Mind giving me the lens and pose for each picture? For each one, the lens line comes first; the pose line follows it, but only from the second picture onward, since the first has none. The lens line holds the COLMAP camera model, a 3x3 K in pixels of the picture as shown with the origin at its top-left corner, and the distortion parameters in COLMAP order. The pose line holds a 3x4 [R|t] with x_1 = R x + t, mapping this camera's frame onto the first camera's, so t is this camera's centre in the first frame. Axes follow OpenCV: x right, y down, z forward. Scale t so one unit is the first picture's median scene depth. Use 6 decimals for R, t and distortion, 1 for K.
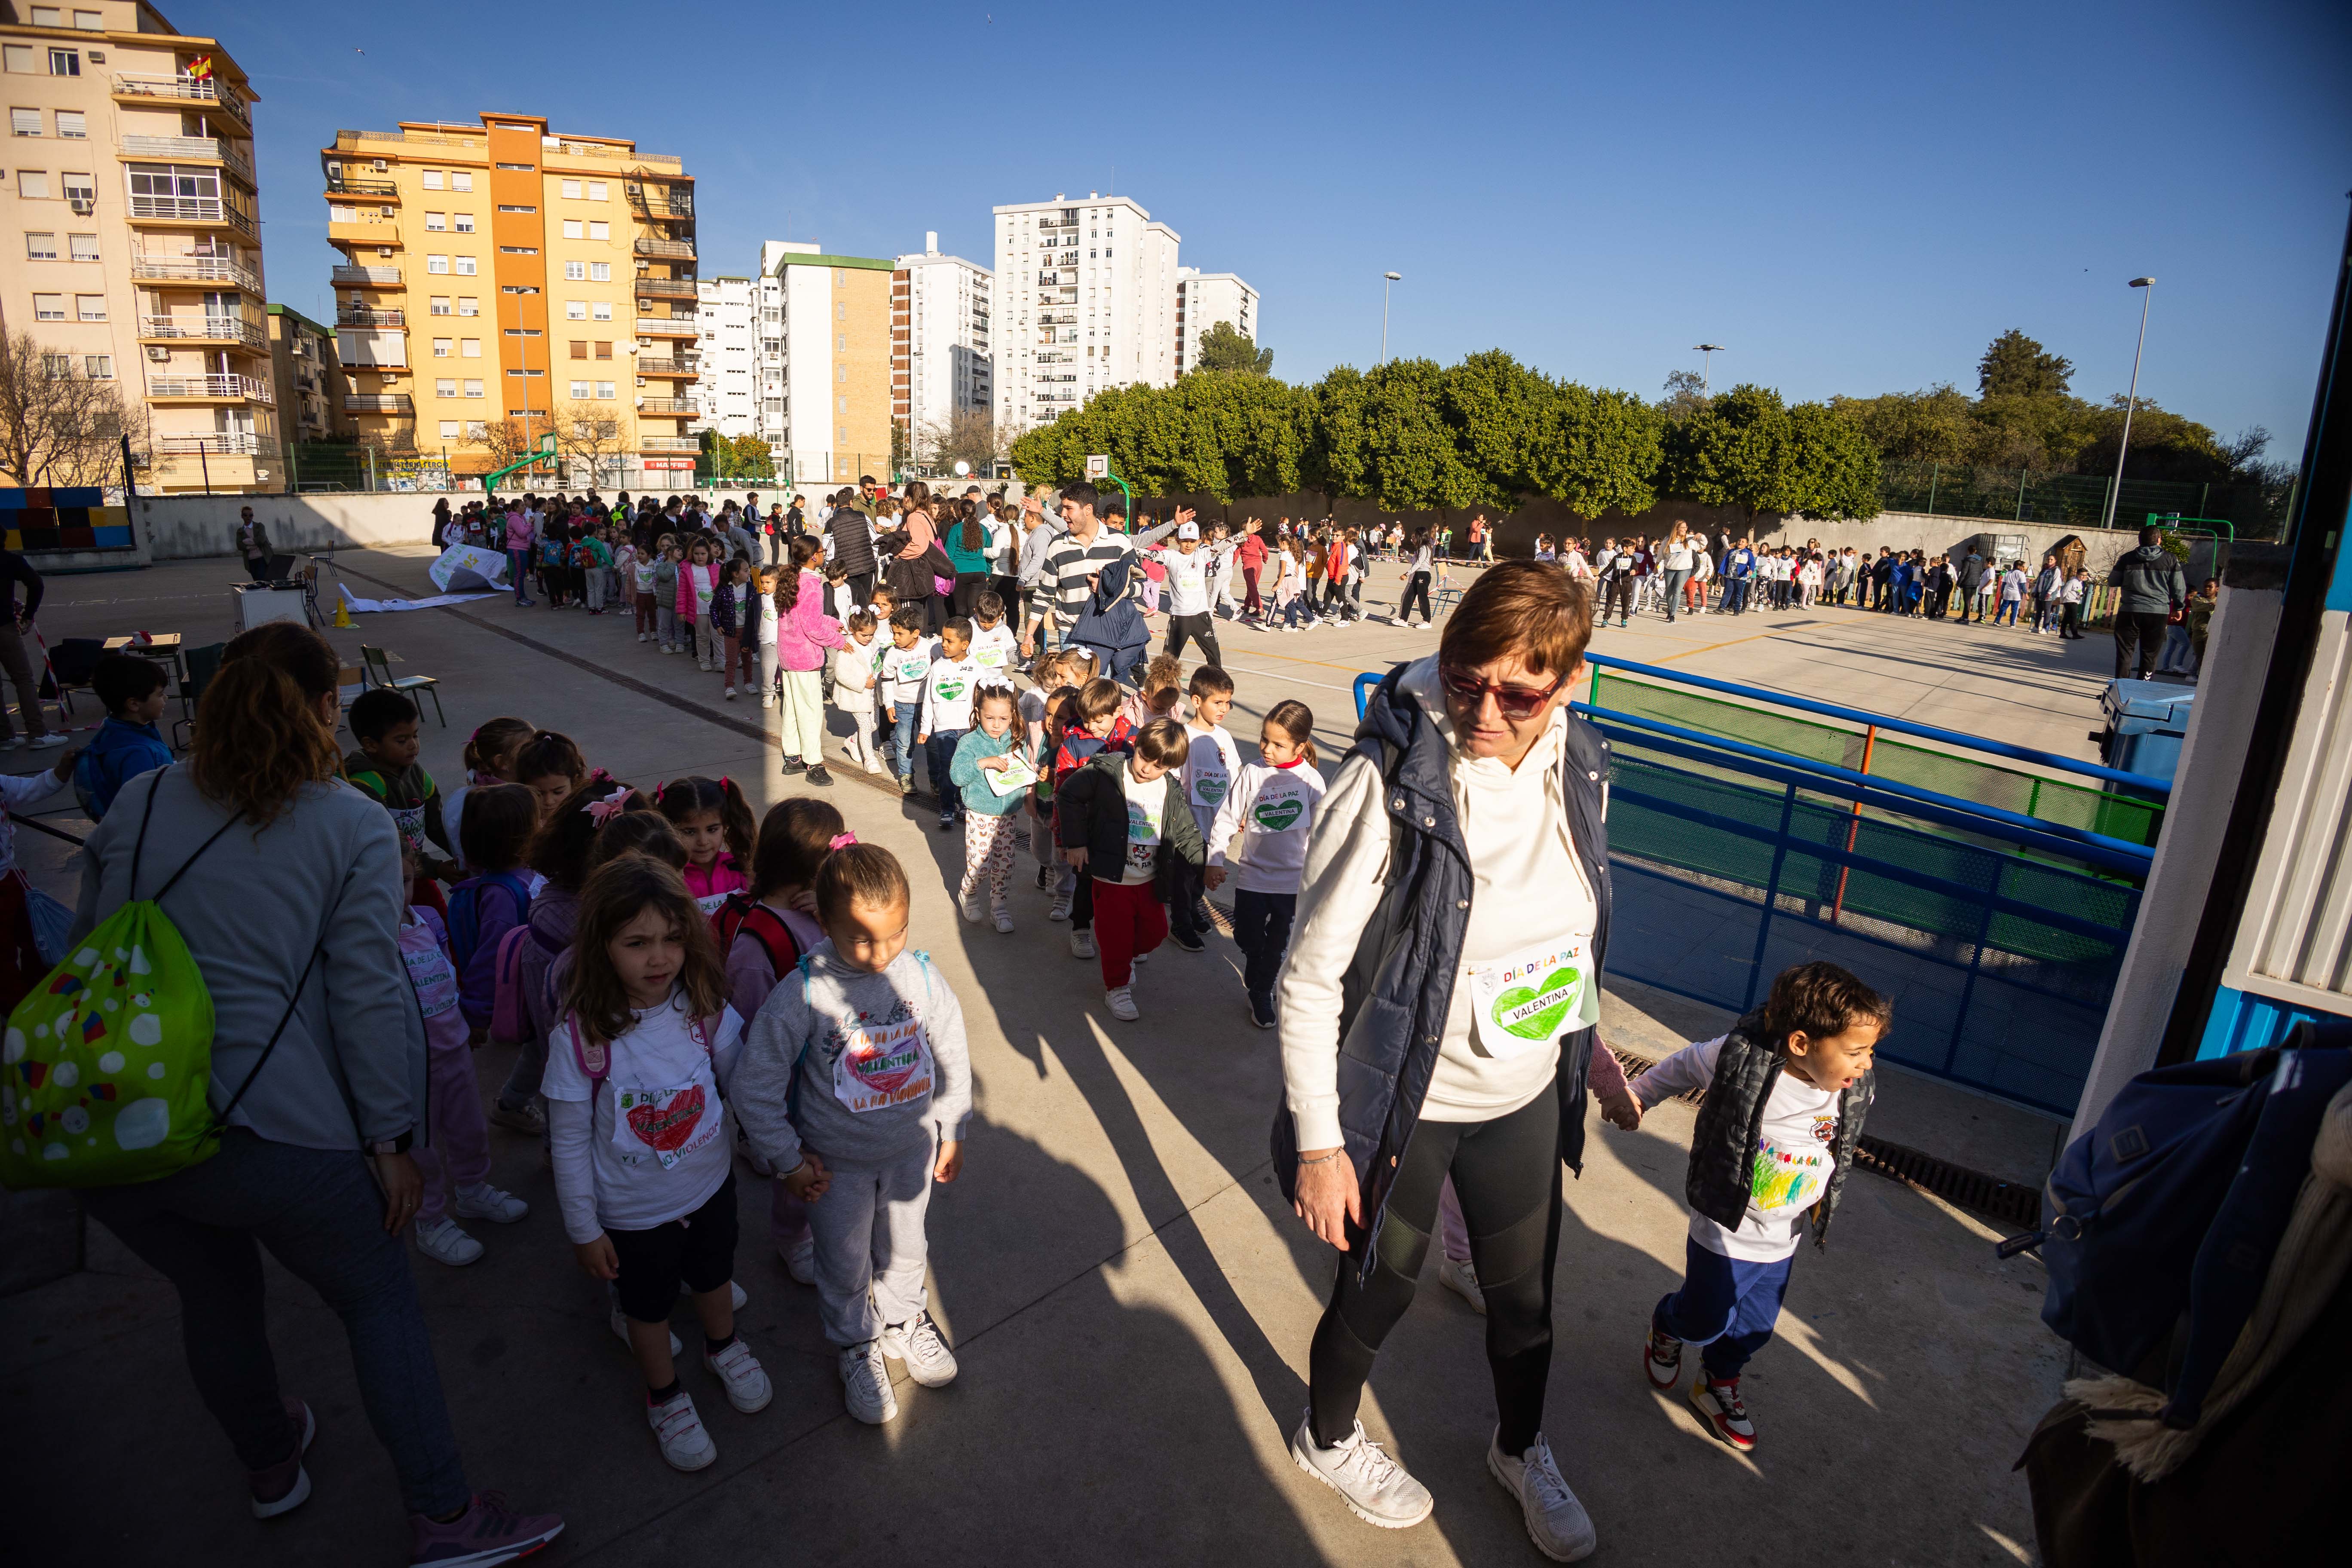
lens RADIAL K [[1092.2, 0, 1164.1], [0, 1092.2, 768.0], [0, 0, 1]] dist [-0.127303, 0.024060]
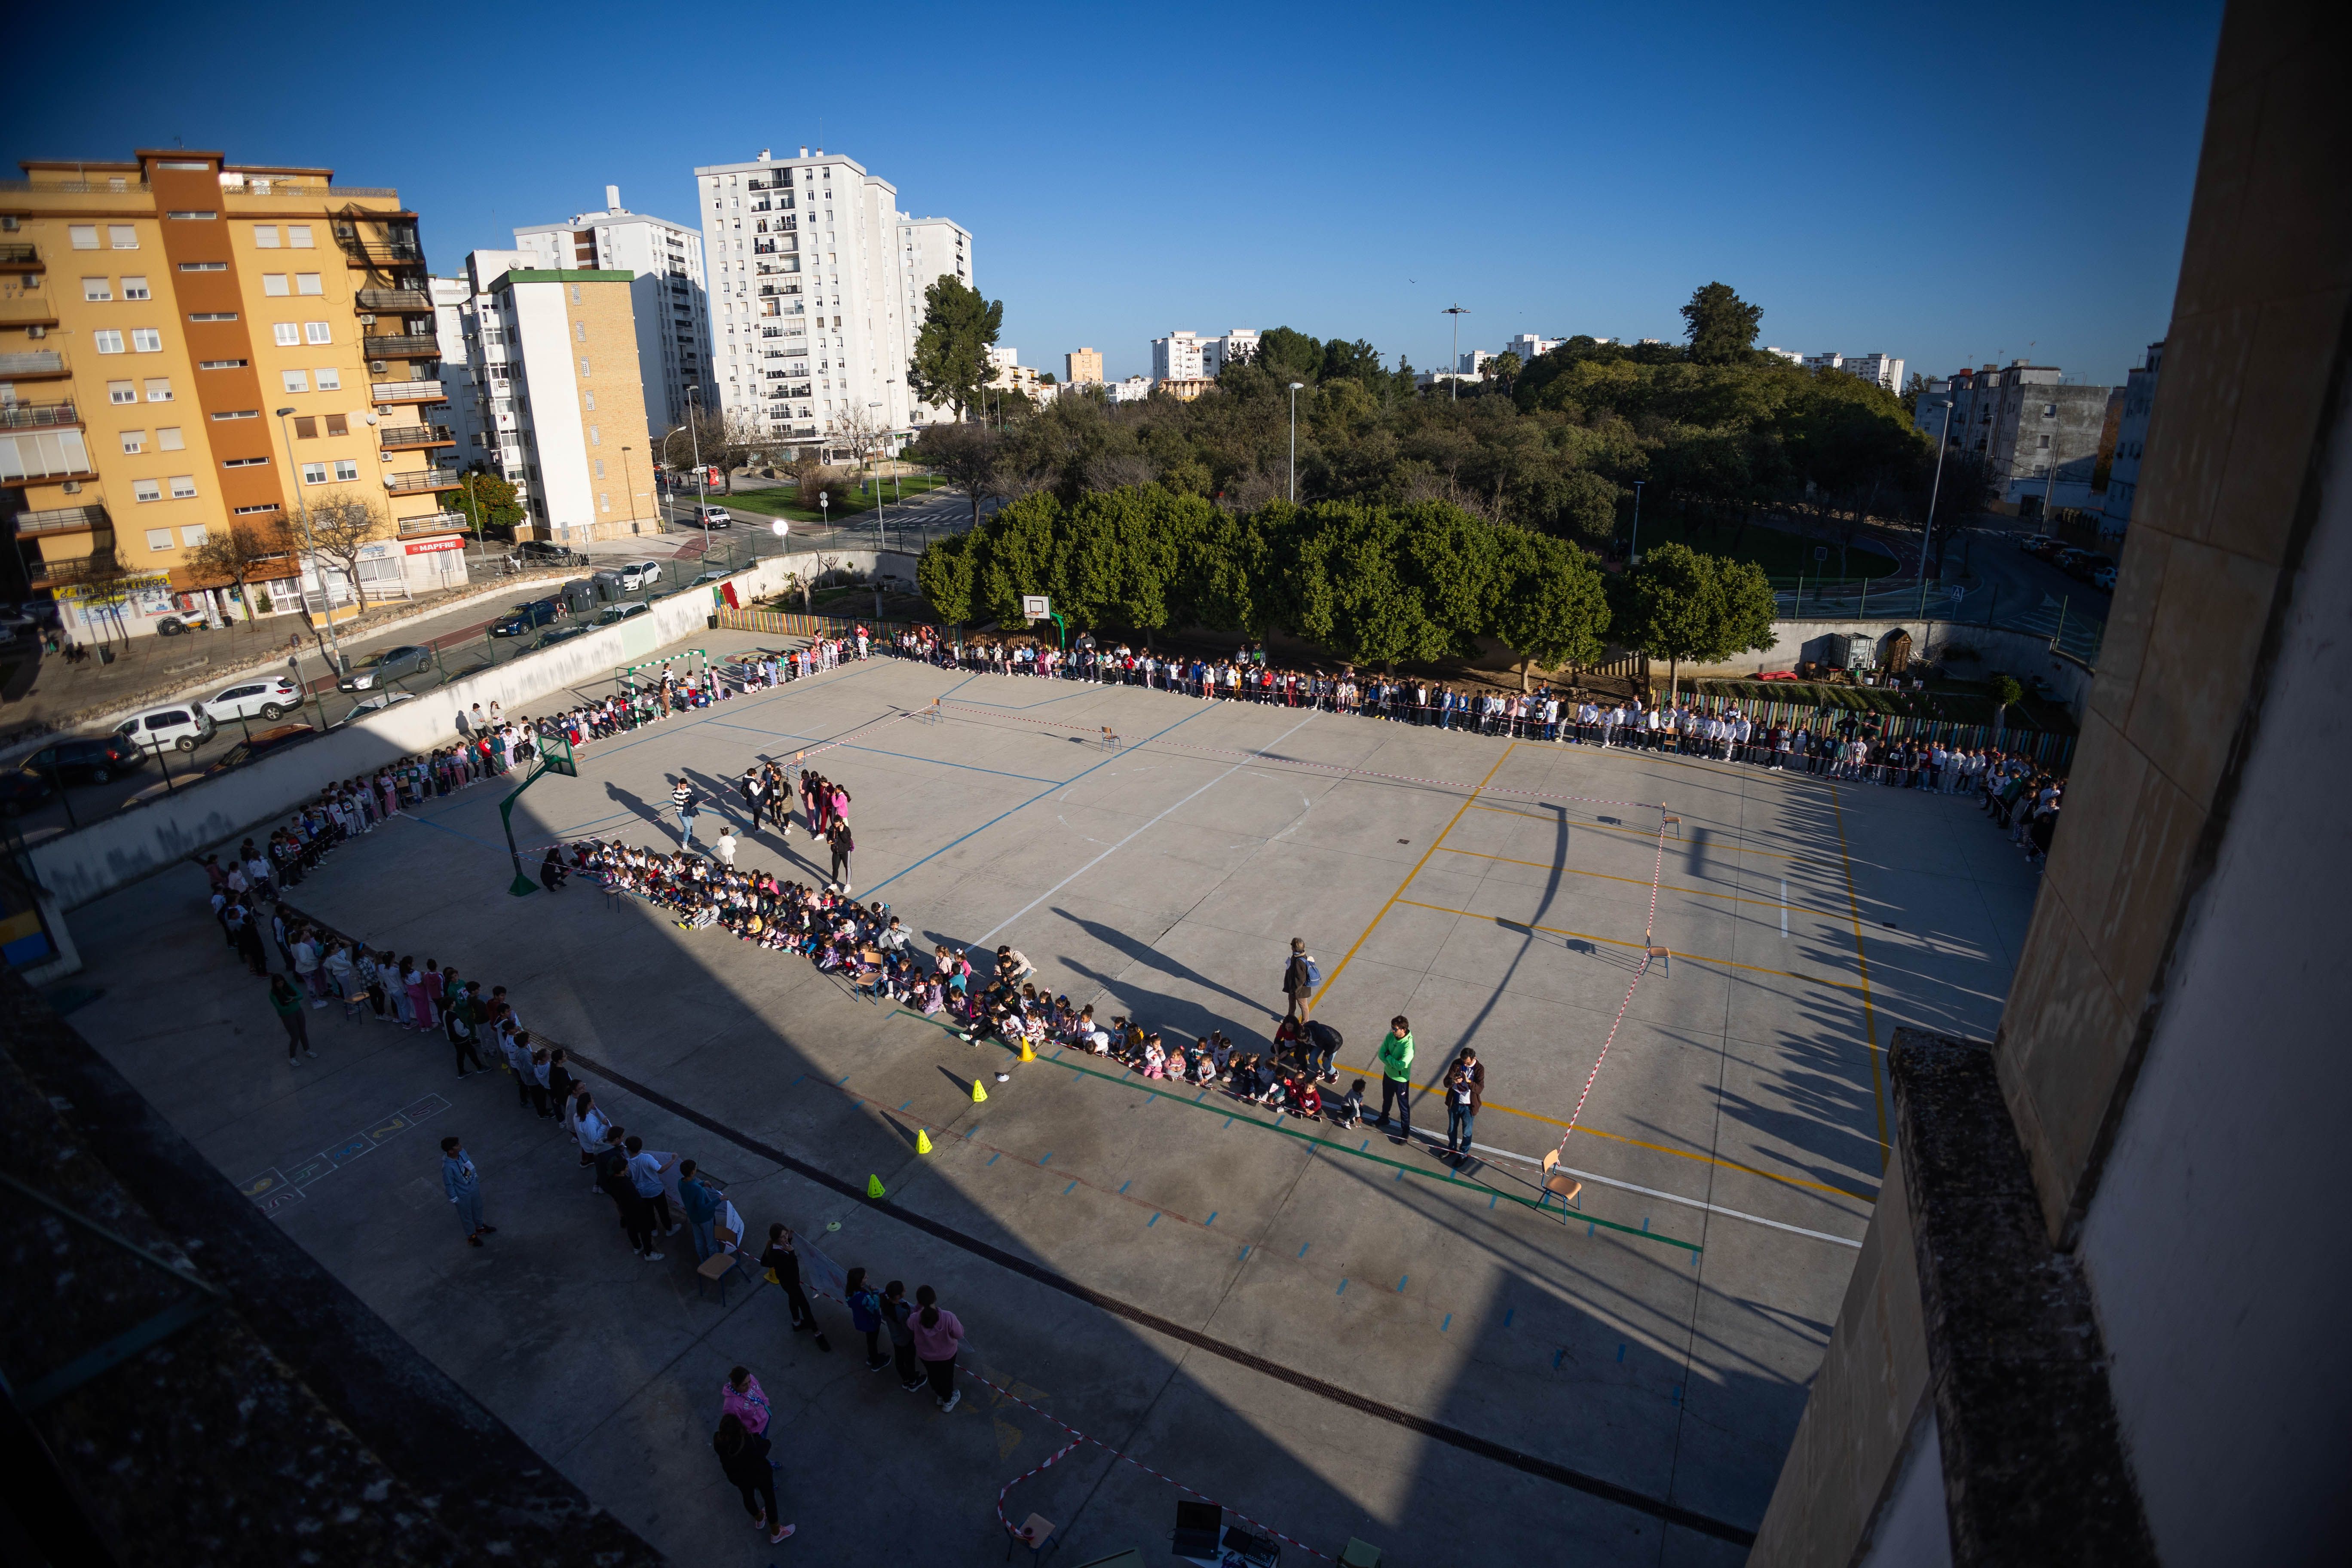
lens RADIAL K [[1092.2, 0, 1161.8], [0, 1092.2, 763.9], [0, 0, 1]] dist [-0.127303, 0.024060]
pose [[0.959577, -0.137206, 0.245736, -0.123943], [0.115293, 0.988131, 0.101512, -0.128816], [-0.256748, -0.069077, 0.964007, 0.000609]]
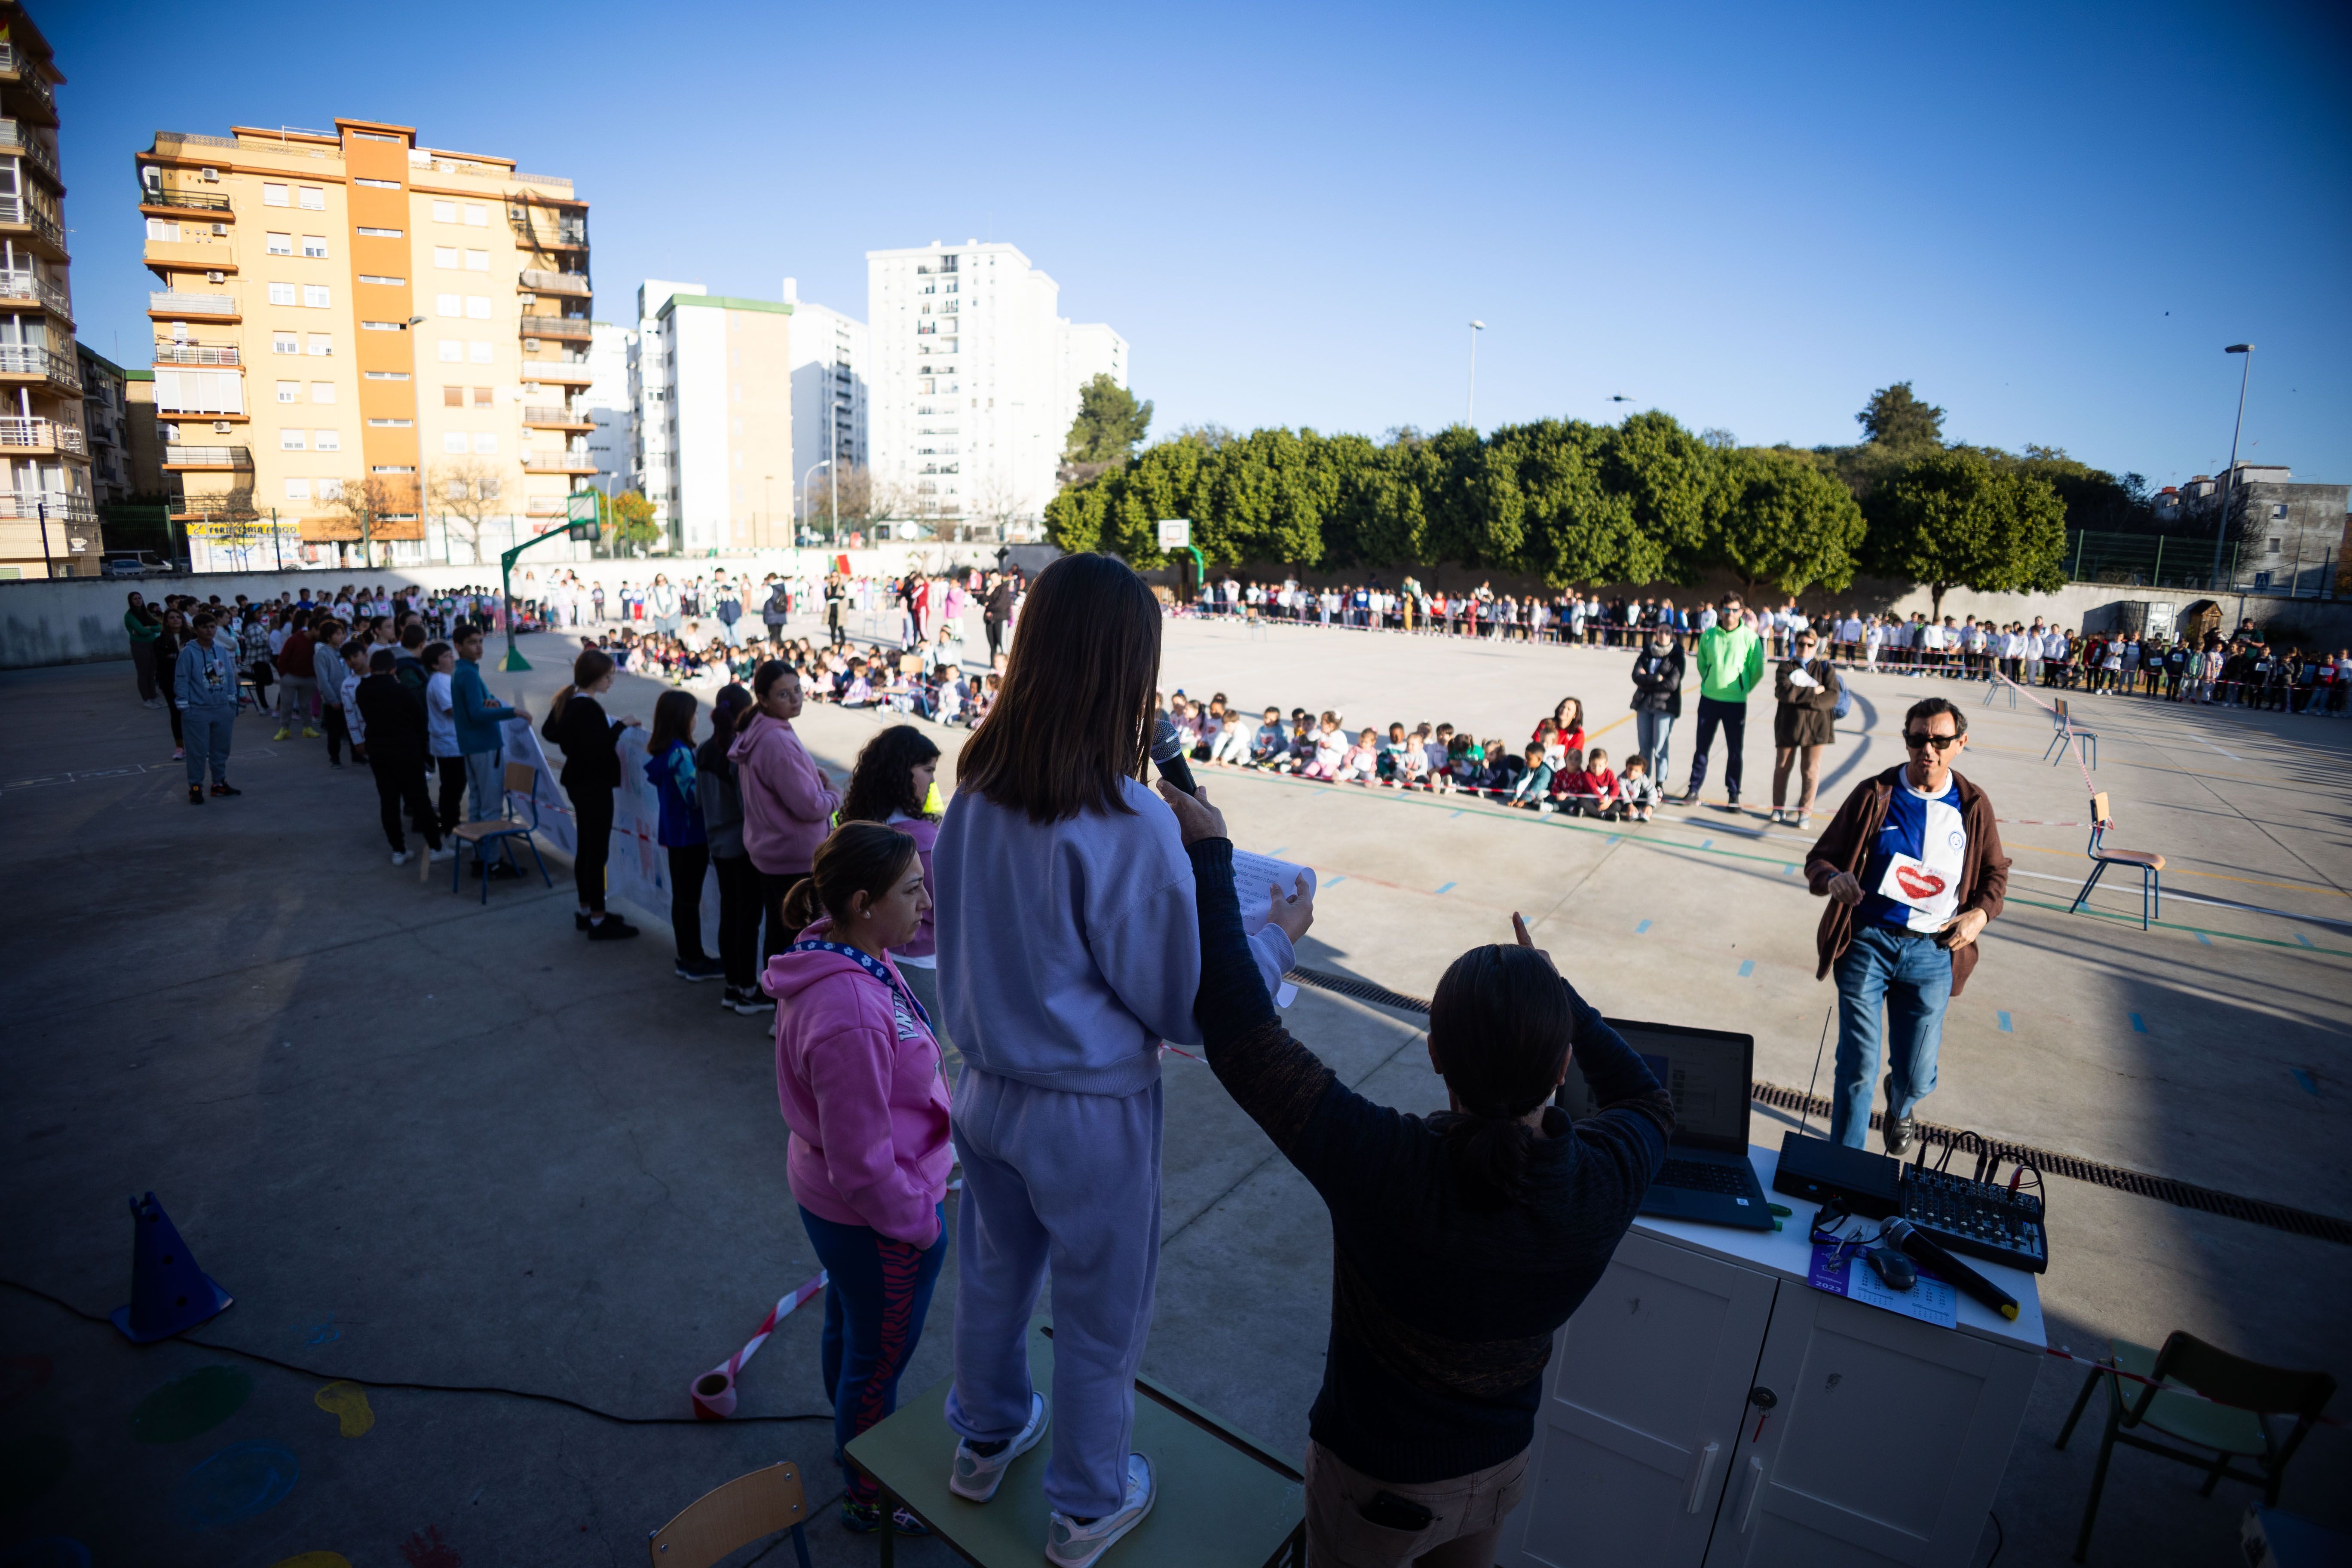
lens RADIAL K [[1092.2, 0, 1163.7], [0, 1092.2, 770.7], [0, 0, 1]] dist [-0.127303, 0.024060]
pose [[0.987541, -0.040685, 0.152012, -0.120899], [0.046998, 0.998165, -0.038169, -0.031522], [-0.150180, 0.044838, 0.987641, 0.083278]]
